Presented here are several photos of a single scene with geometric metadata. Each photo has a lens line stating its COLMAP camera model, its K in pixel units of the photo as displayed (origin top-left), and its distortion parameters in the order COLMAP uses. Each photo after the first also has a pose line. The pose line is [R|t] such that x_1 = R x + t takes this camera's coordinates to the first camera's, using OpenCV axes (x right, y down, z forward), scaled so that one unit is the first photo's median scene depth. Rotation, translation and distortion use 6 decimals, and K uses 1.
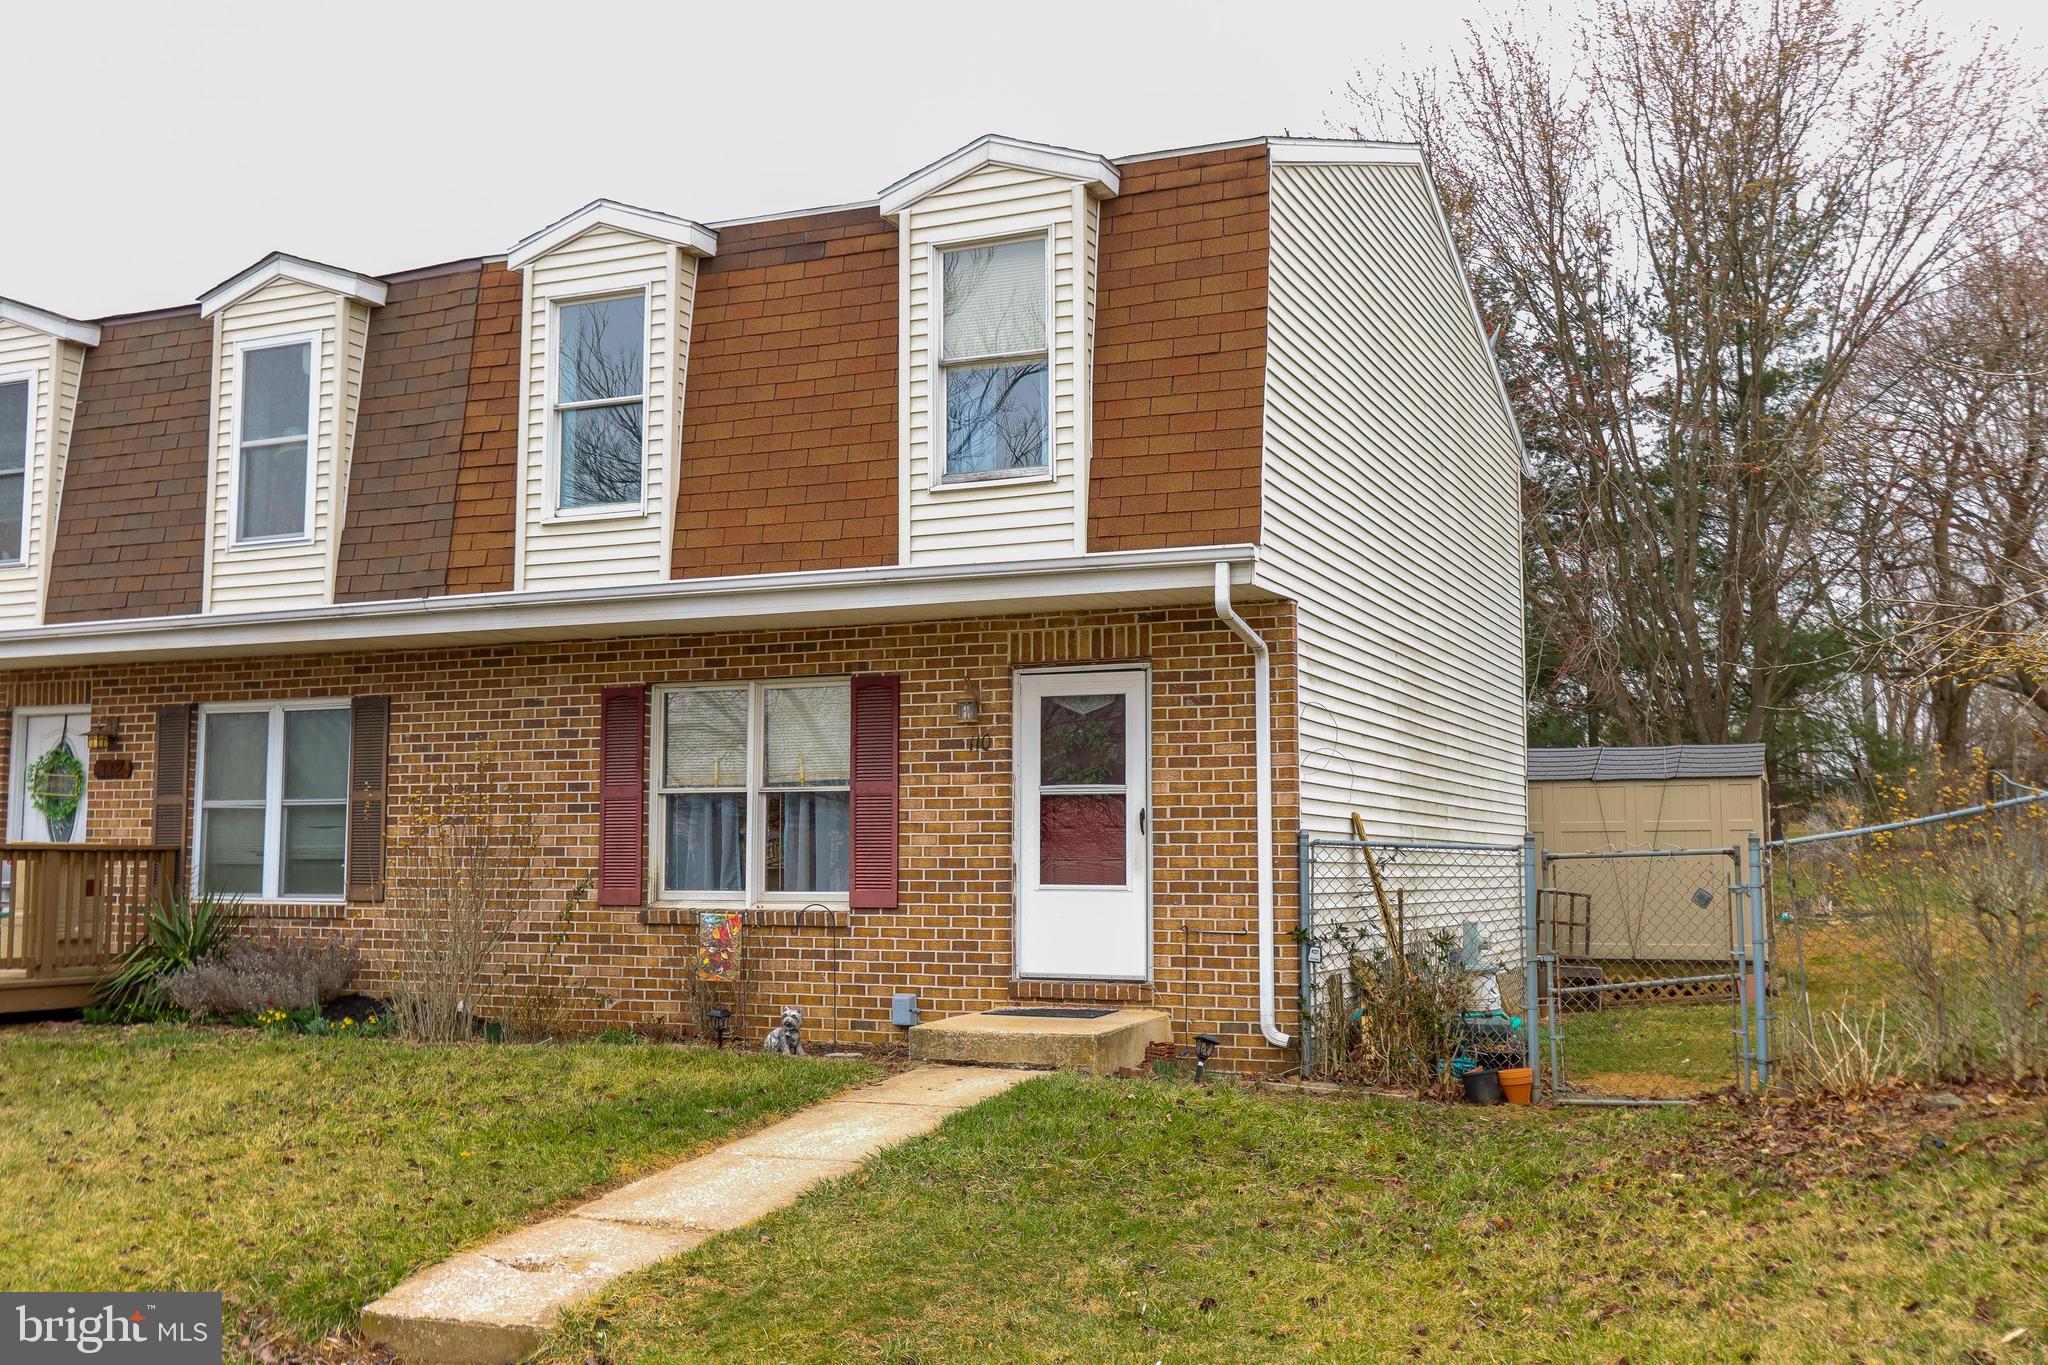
lens RADIAL K [[2034.3, 0, 1024.0], [0, 2034.3, 682.5], [0, 0, 1]] dist [0.002376, -0.012247]
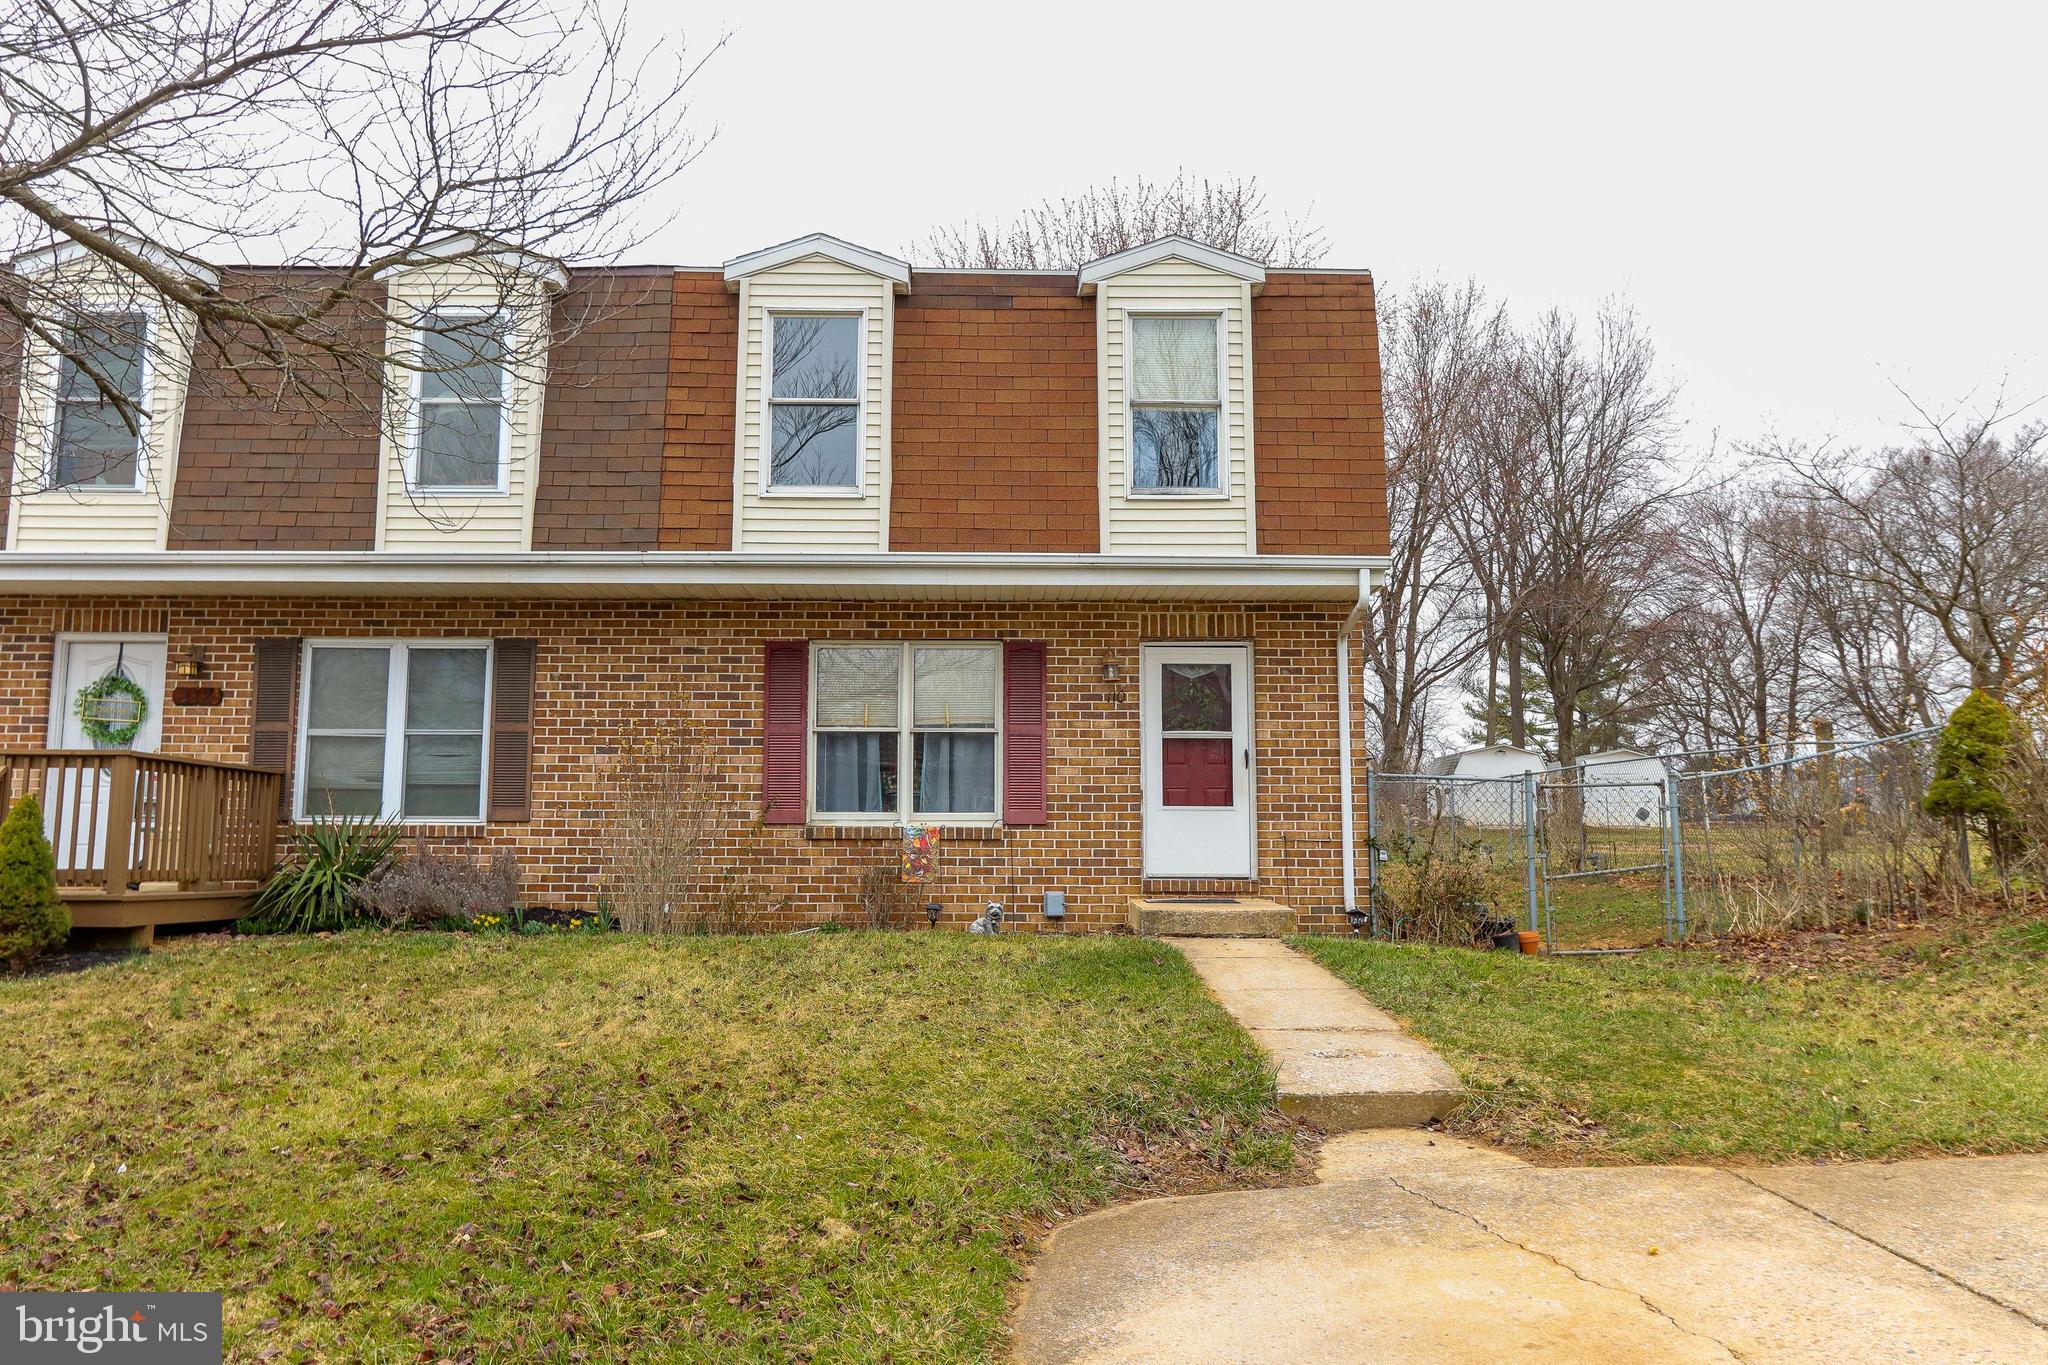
lens RADIAL K [[1578.2, 0, 1024.0], [0, 1578.2, 682.5], [0, 0, 1]] dist [-0.007224, 0.002949]
pose [[0.905166, 0.049799, 0.422131, -0.479211], [-0.039641, 0.998675, -0.032811, 0.053459], [-0.423206, 0.012966, 0.905941, 0.107927]]
